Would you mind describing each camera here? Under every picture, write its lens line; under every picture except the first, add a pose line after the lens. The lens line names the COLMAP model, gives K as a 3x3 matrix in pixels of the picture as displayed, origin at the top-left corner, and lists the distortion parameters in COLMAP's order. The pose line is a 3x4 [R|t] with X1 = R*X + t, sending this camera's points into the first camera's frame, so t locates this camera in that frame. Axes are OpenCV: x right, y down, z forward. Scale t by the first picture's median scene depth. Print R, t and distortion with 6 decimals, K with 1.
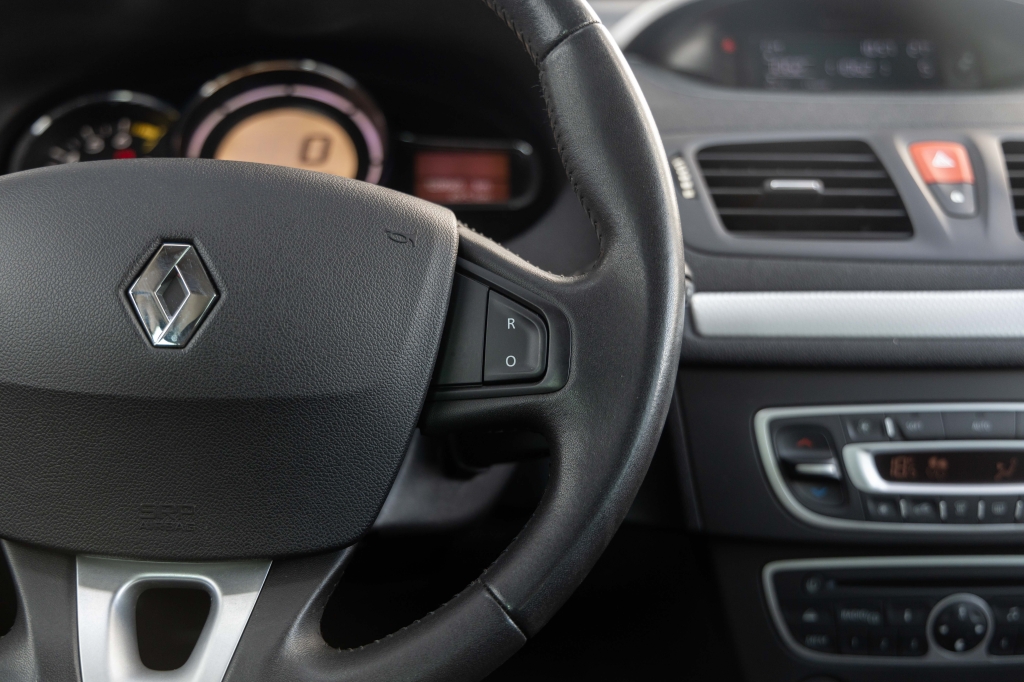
lens RADIAL K [[1439.1, 0, 512.0], [0, 1439.1, 341.0], [0, 0, 1]] dist [-0.010360, 0.006198]
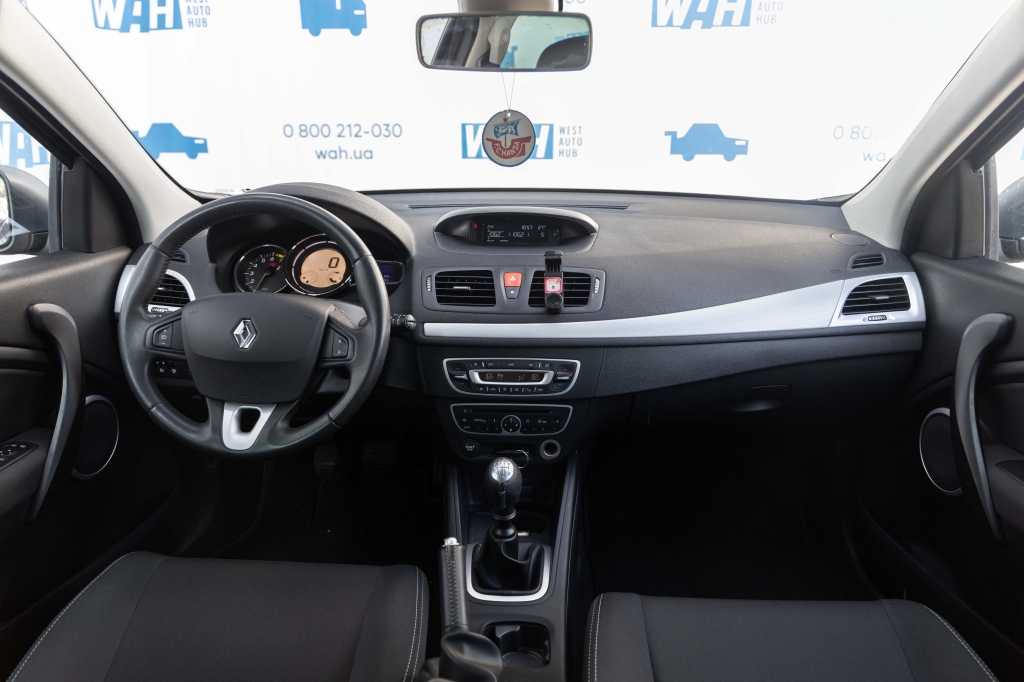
lens RADIAL K [[690.9, 0, 512.0], [0, 690.9, 341.0], [0, 0, 1]] dist [0.003020, 0.001036]
pose [[0.996971, 0.021529, -0.074733, 0.443576], [-0.013773, 0.994608, 0.102790, -0.155901], [0.076543, -0.101449, 0.991892, -0.553485]]
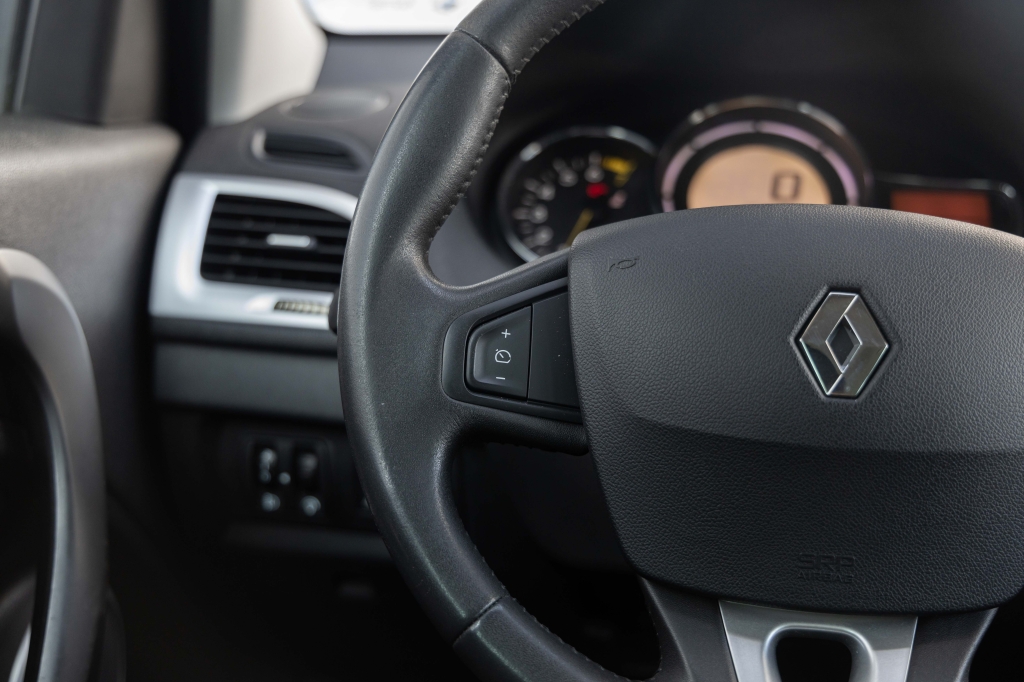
lens RADIAL K [[1439.1, 0, 512.0], [0, 1439.1, 341.0], [0, 0, 1]] dist [-0.010360, 0.006198]
pose [[0.992636, 0.034346, -0.116167, -0.259584], [-0.035928, 0.999288, -0.011550, -0.010886], [0.115688, 0.015639, 0.993162, -0.009086]]
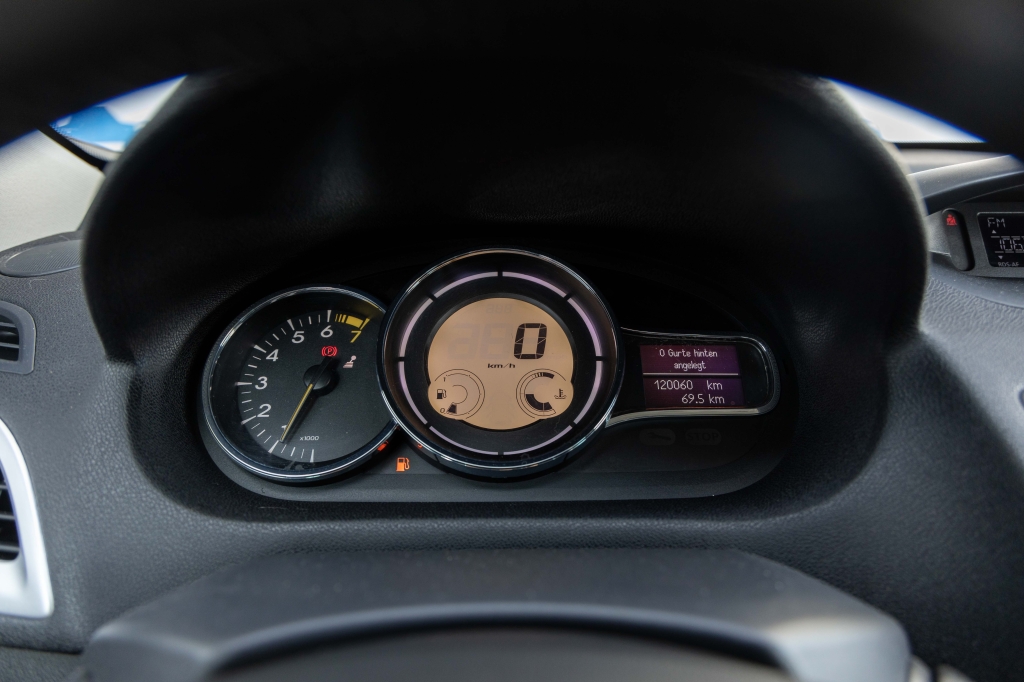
lens RADIAL K [[690.9, 0, 512.0], [0, 690.9, 341.0], [0, 0, 1]] dist [0.003020, 0.001036]
pose [[0.999521, 0.002176, -0.030856, -0.170188], [0.000239, 0.996951, 0.078028, -0.212191], [0.030931, -0.077998, 0.996474, 0.692765]]
